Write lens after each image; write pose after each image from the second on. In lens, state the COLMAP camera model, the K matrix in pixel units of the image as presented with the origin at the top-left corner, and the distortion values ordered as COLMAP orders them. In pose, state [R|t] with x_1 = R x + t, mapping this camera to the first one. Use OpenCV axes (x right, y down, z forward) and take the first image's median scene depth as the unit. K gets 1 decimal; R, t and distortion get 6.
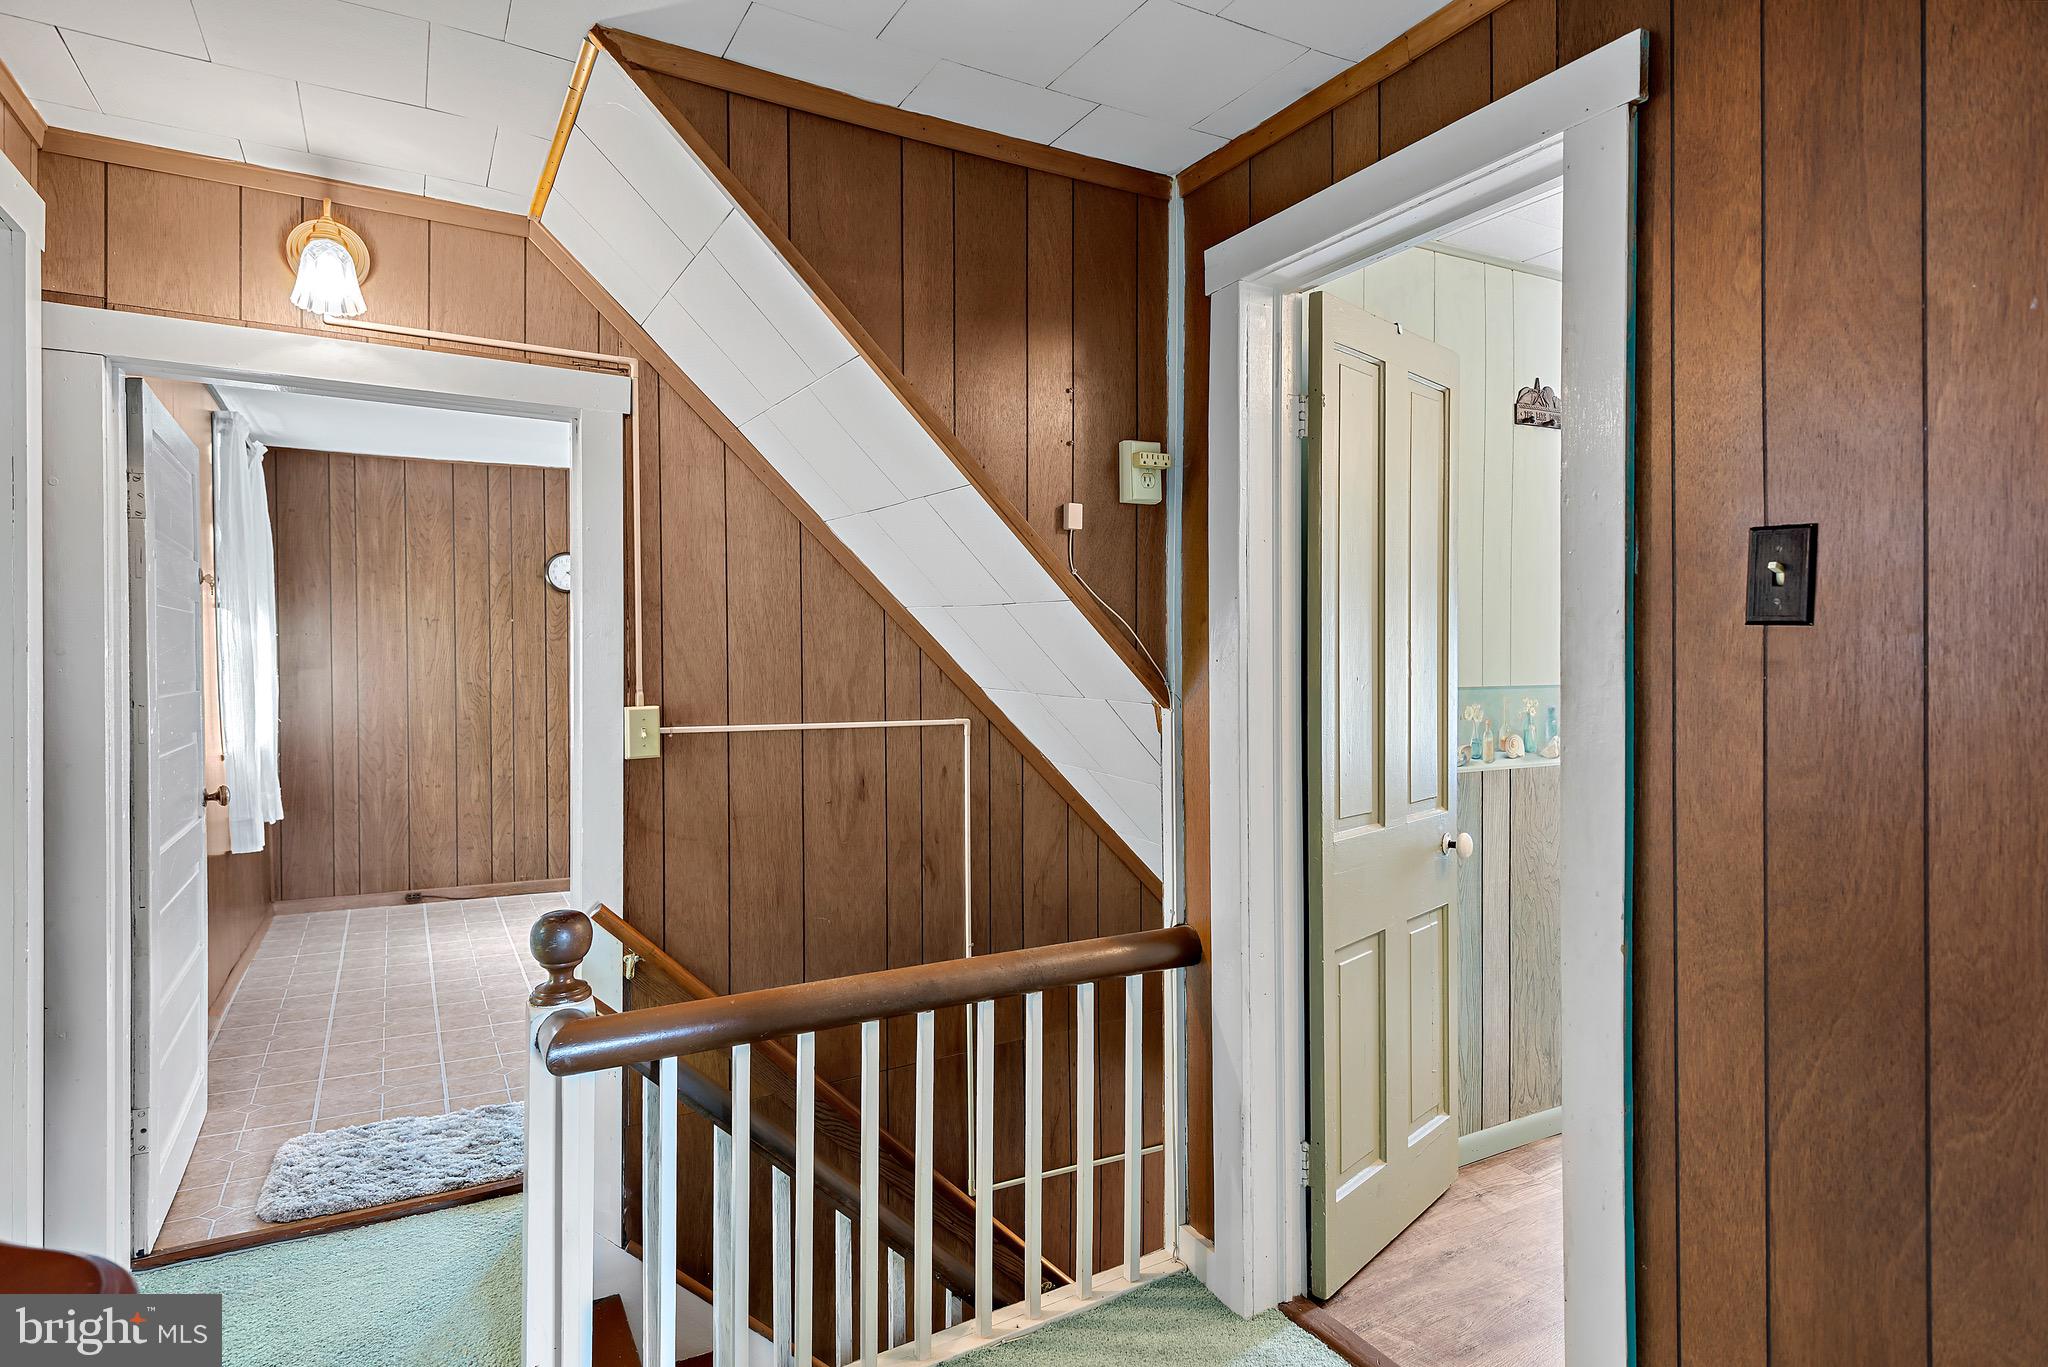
lens RADIAL K [[1081.6, 0, 1023.0], [0, 1081.6, 675.1], [0, 0, 1]] dist [-0.001780, -0.000413]
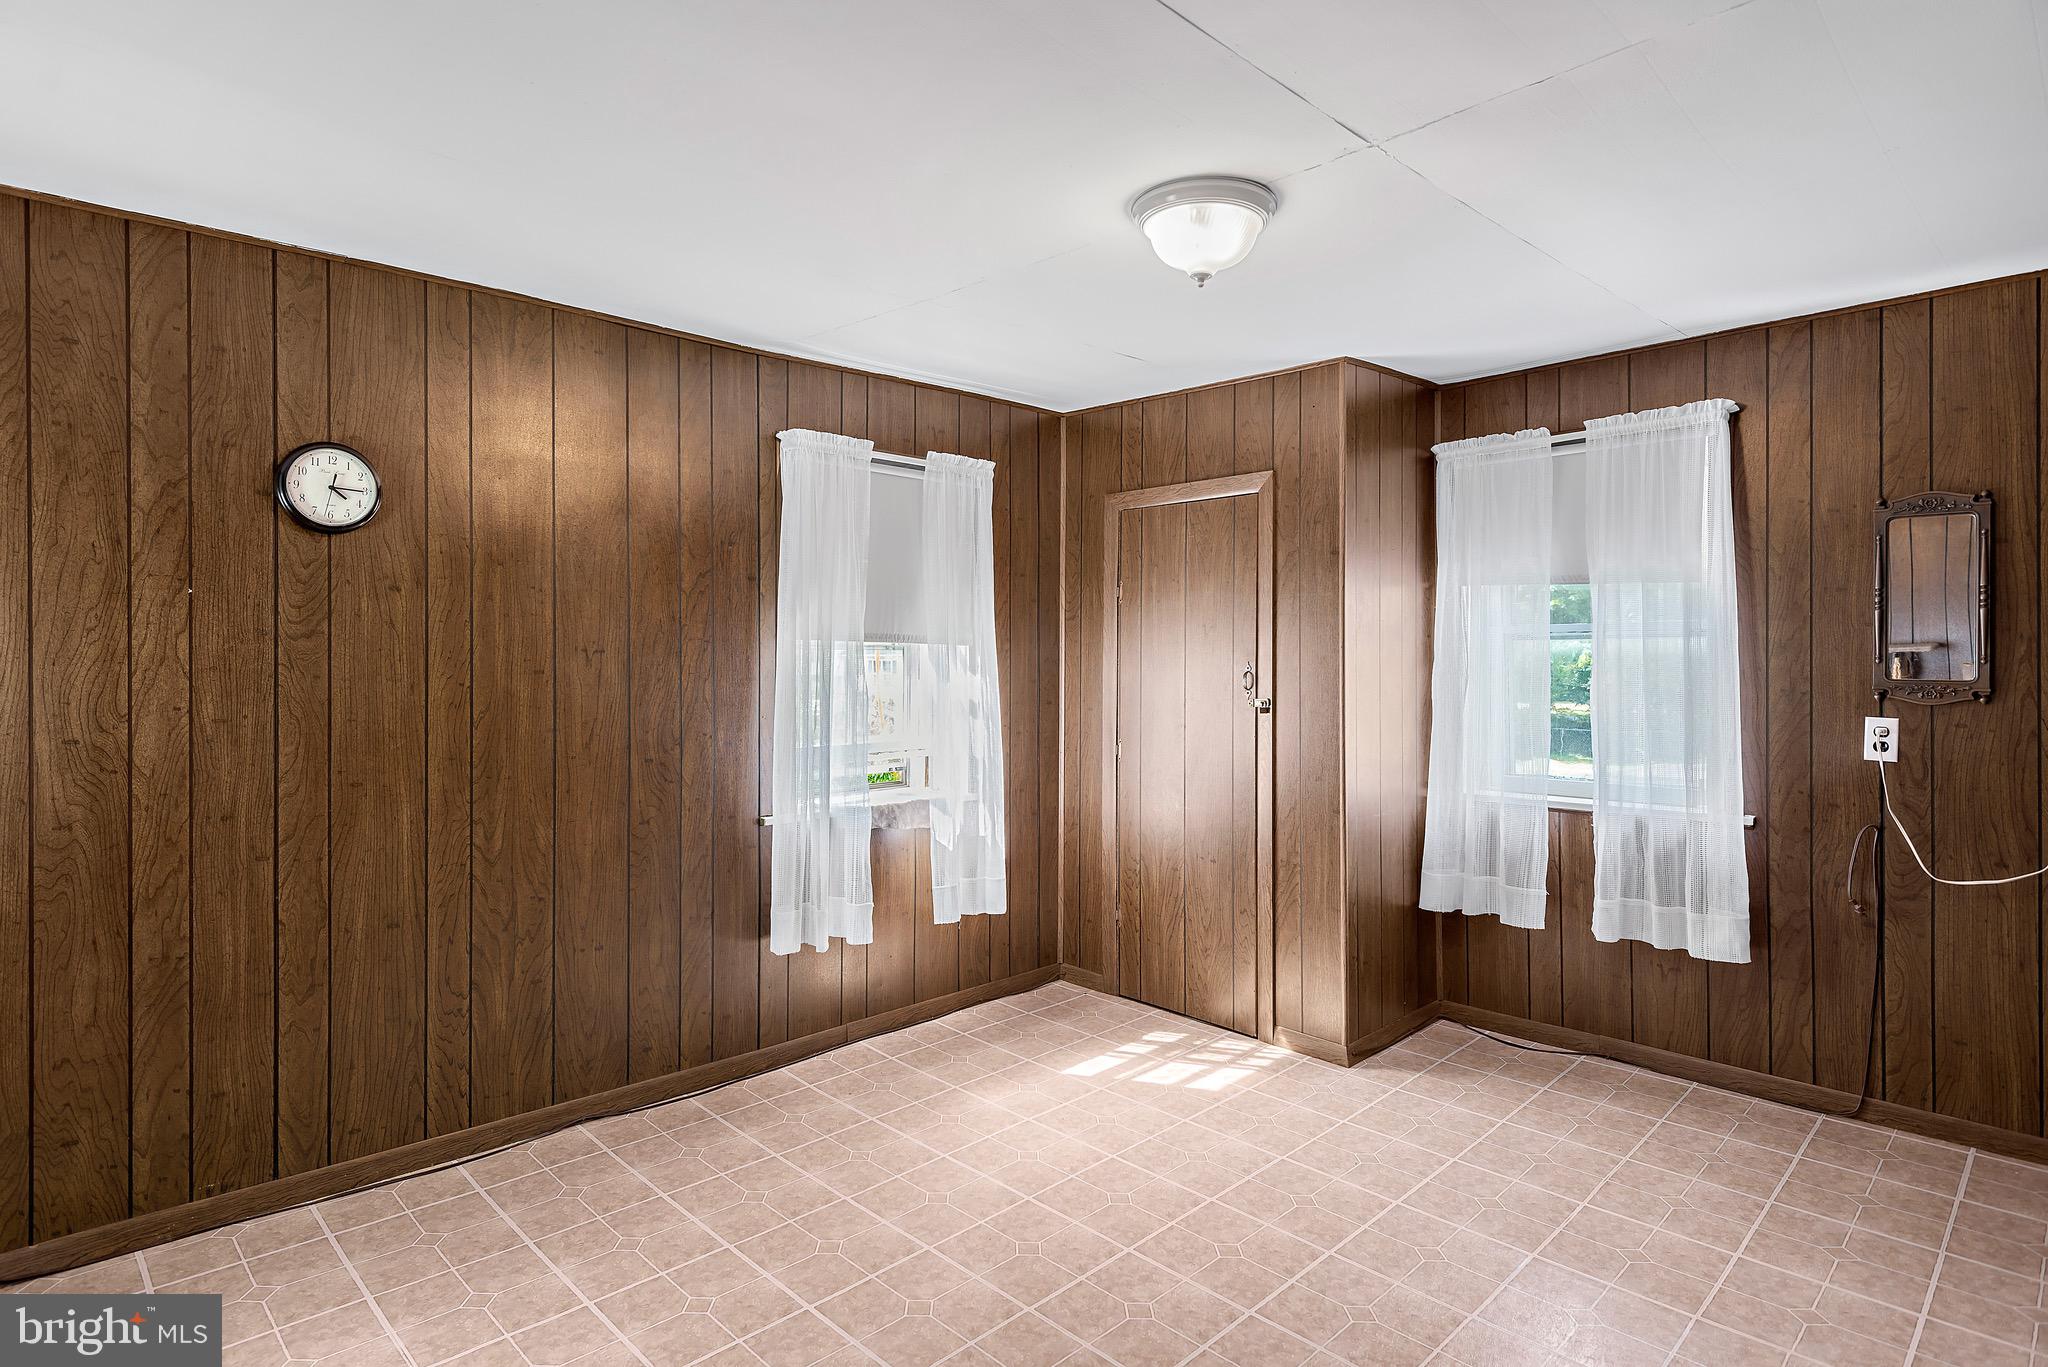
lens RADIAL K [[1081.6, 0, 1023.3], [0, 1081.6, 672.6], [0, 0, 1]] dist [-0.001780, -0.000413]
pose [[0.970883, 0.003452, 0.239530, -0.257767], [-0.001004, 0.999946, -0.010342, -0.014264], [-0.239553, 0.009801, 0.970834, 0.512269]]
